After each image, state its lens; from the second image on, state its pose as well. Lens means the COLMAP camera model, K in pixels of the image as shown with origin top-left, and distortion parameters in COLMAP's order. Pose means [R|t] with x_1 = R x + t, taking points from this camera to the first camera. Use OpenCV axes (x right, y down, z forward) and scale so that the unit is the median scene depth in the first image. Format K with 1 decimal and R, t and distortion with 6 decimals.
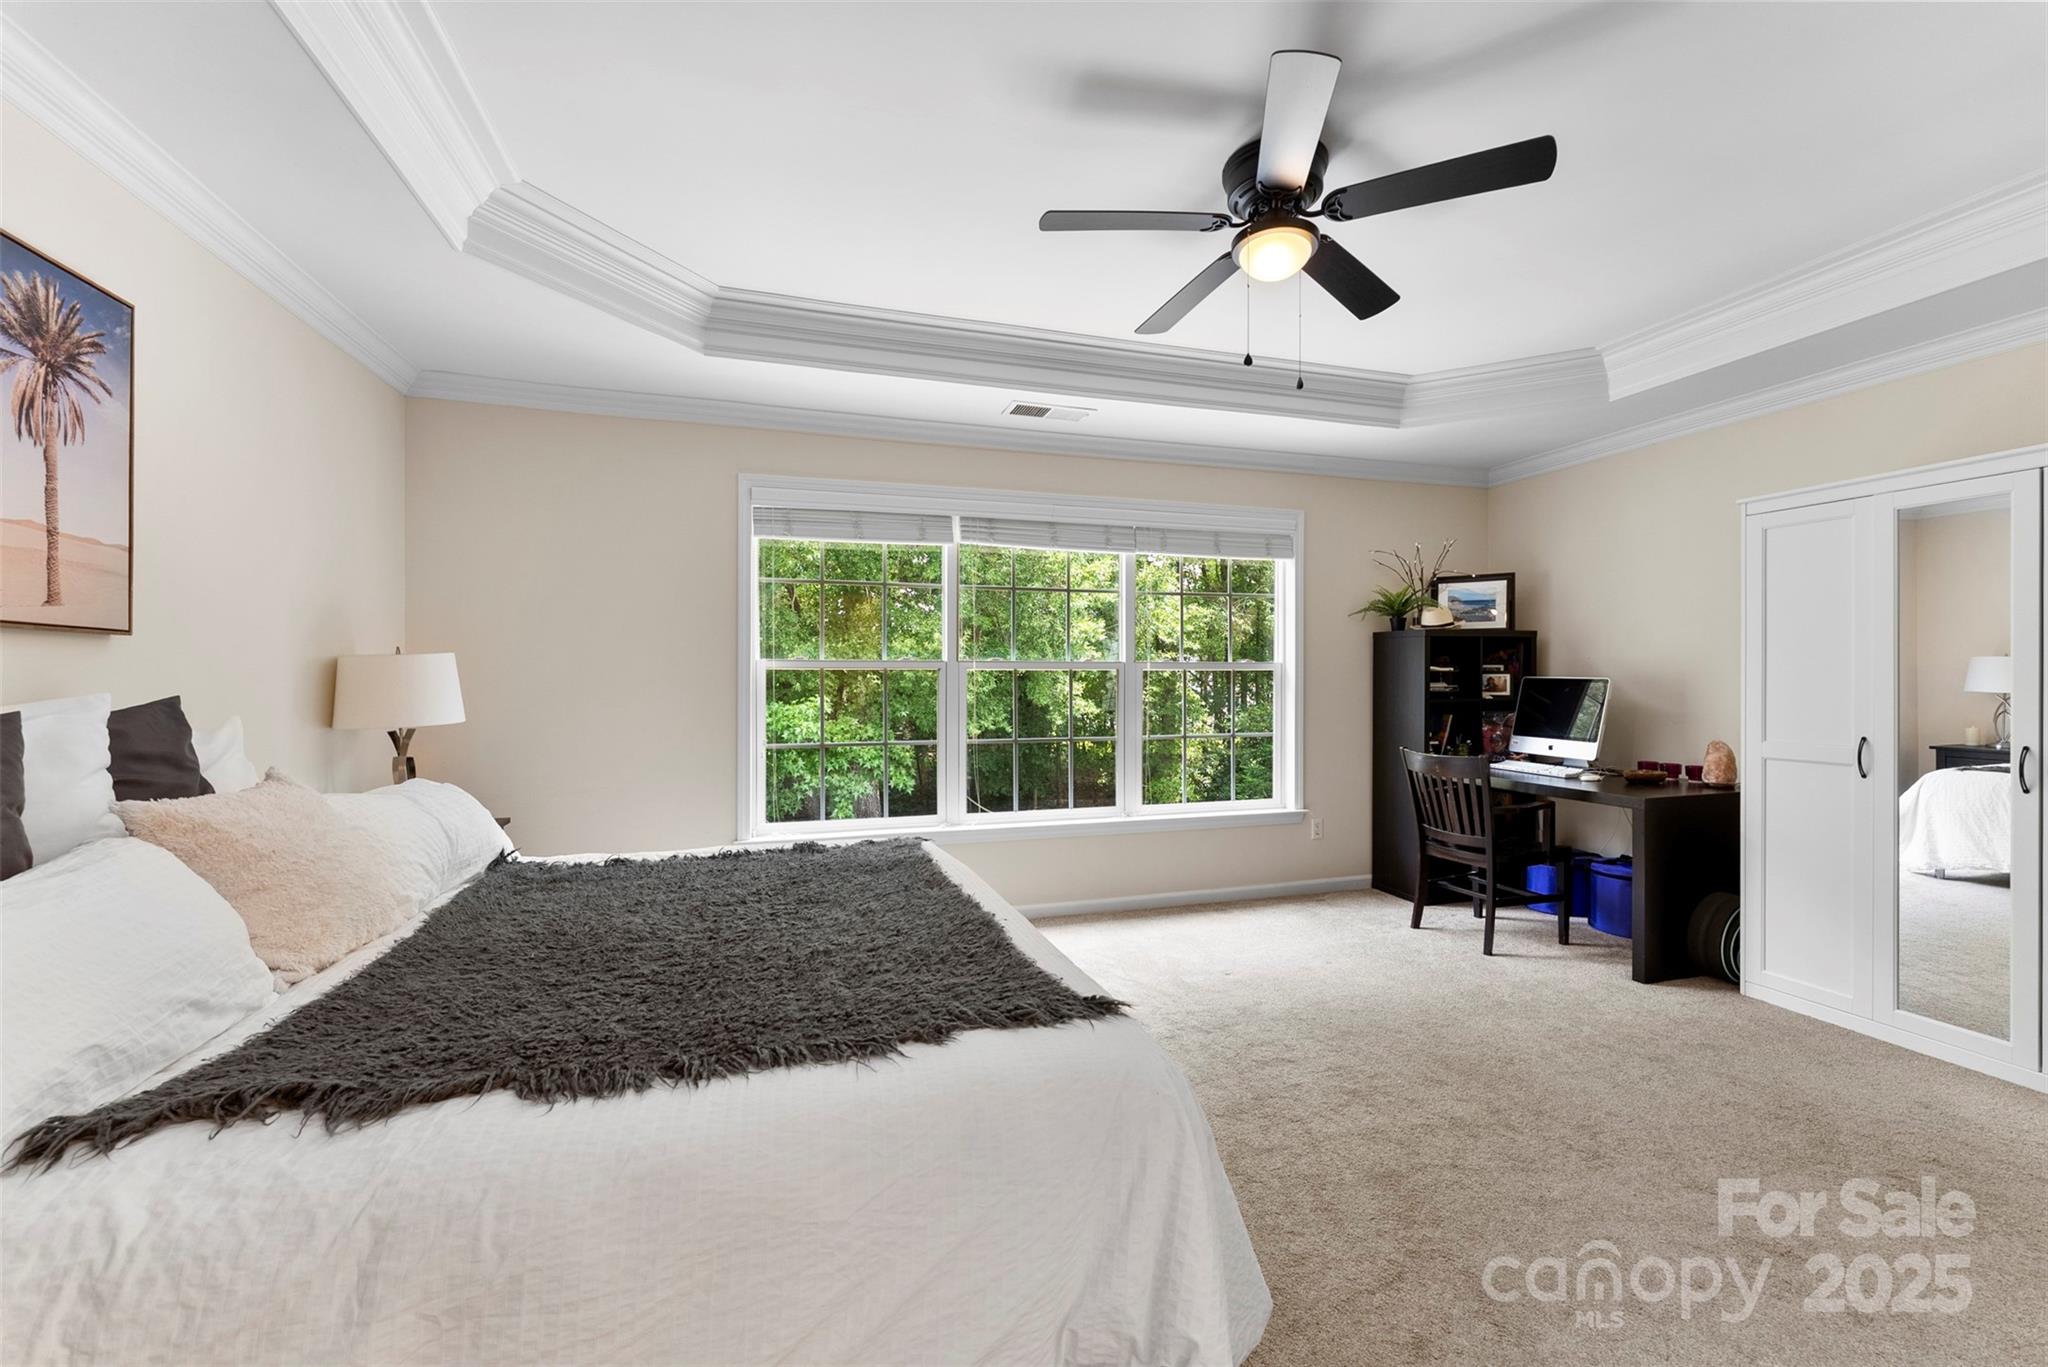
lens RADIAL K [[825.8, 0, 1015.3], [0, 825.8, 678.1], [0, 0, 1]] dist [-0.000825, -0.000466]
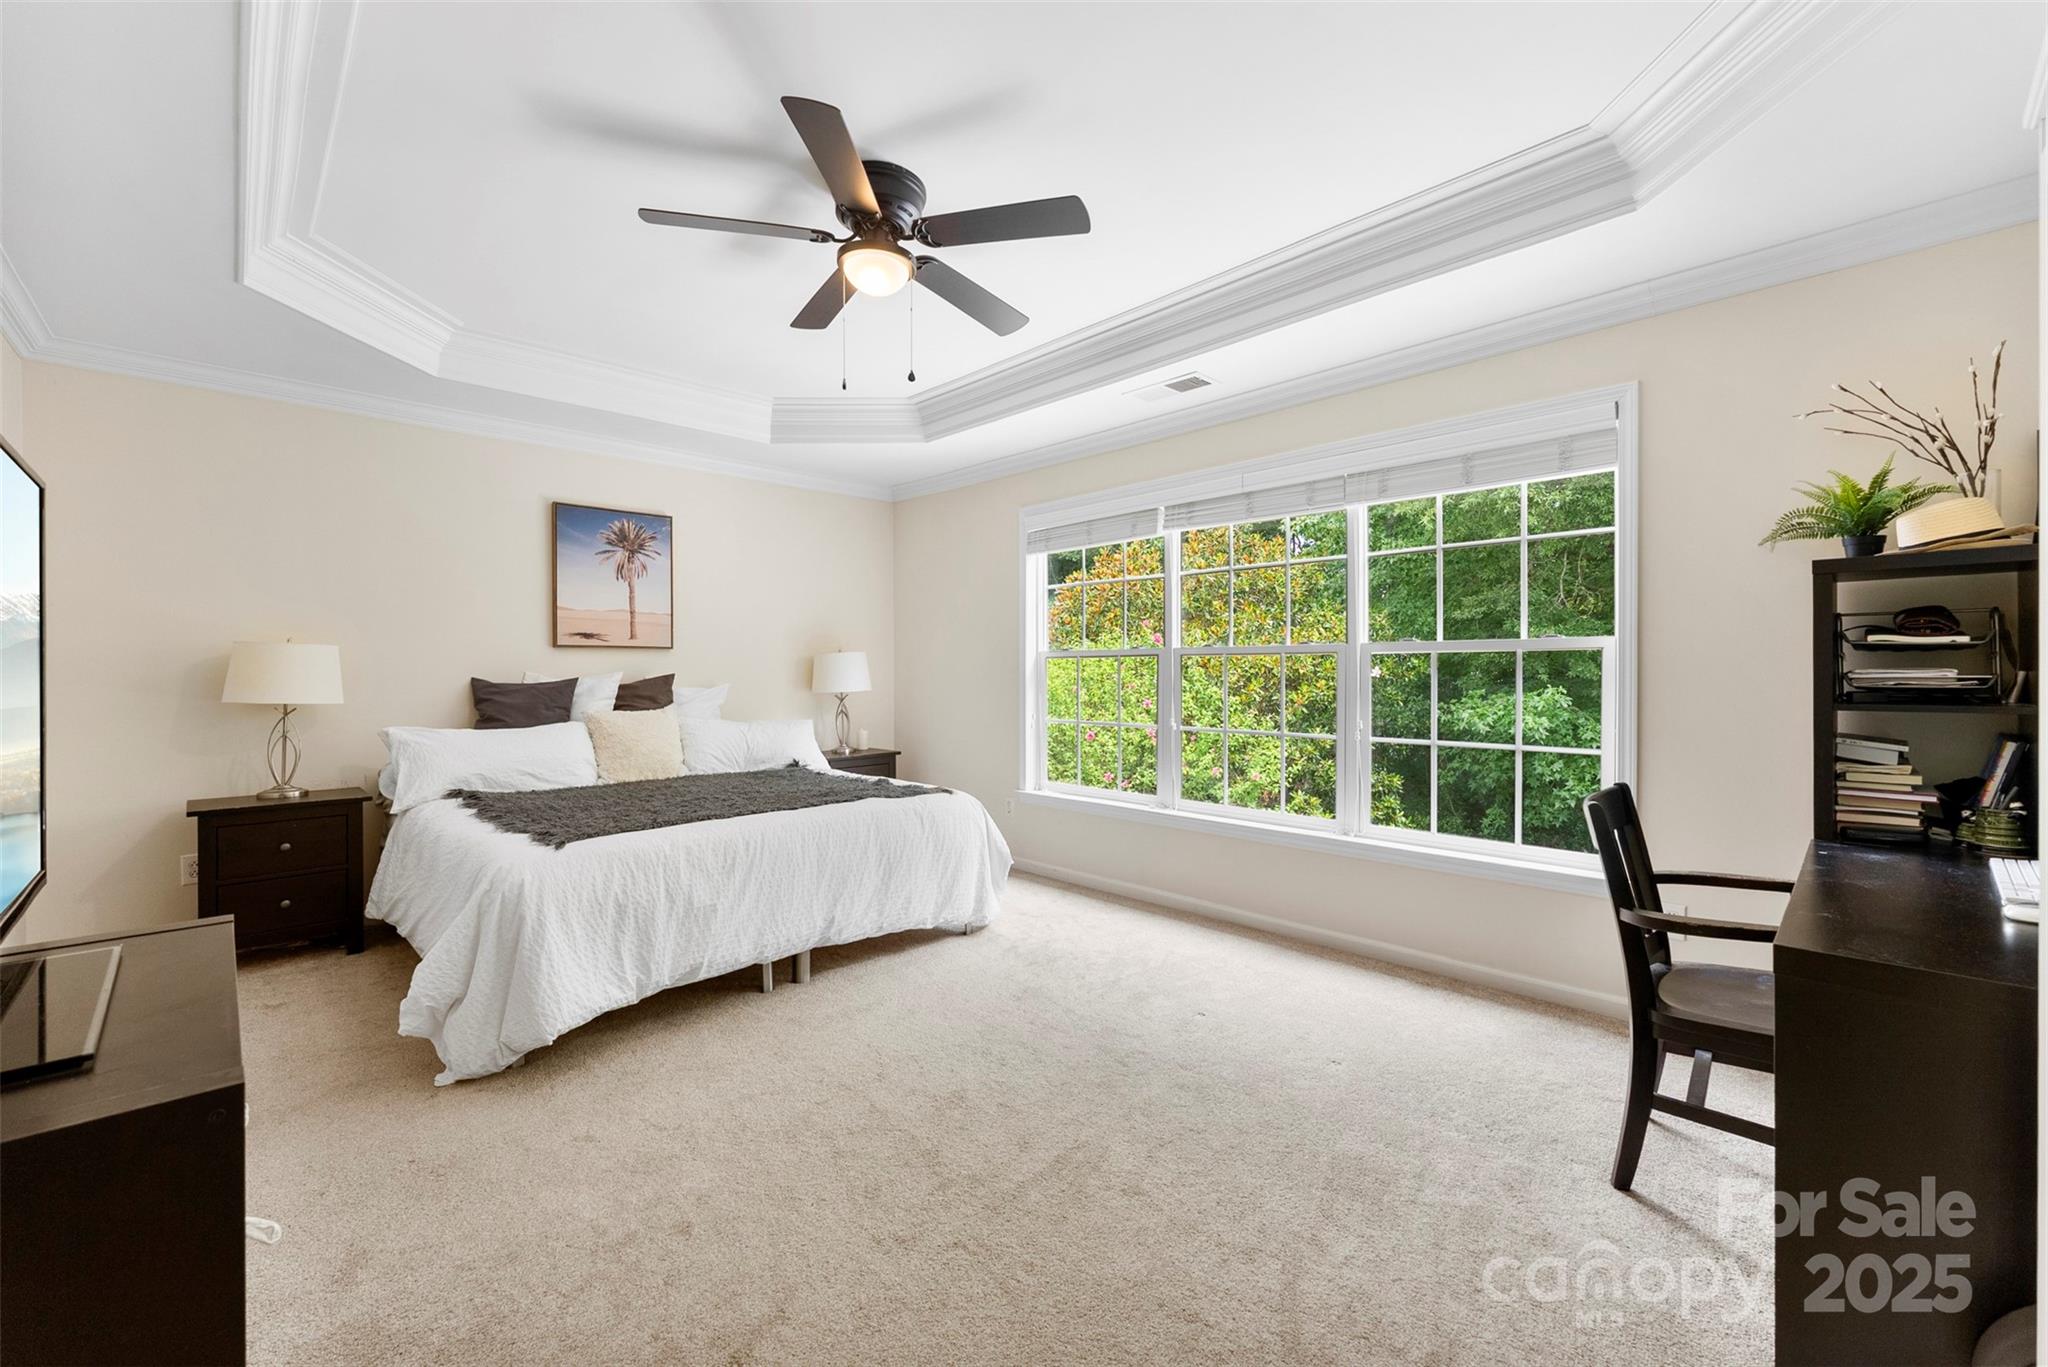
lens RADIAL K [[825.8, 0, 1026.9], [0, 825.8, 671.3], [0, 0, 1]] dist [-0.000825, -0.000466]
pose [[0.461634, 0.001608, -0.887069, 1.079326], [0.002660, 0.999991, 0.003197, 0.006150], [0.887066, -0.003835, 0.461626, 0.530587]]
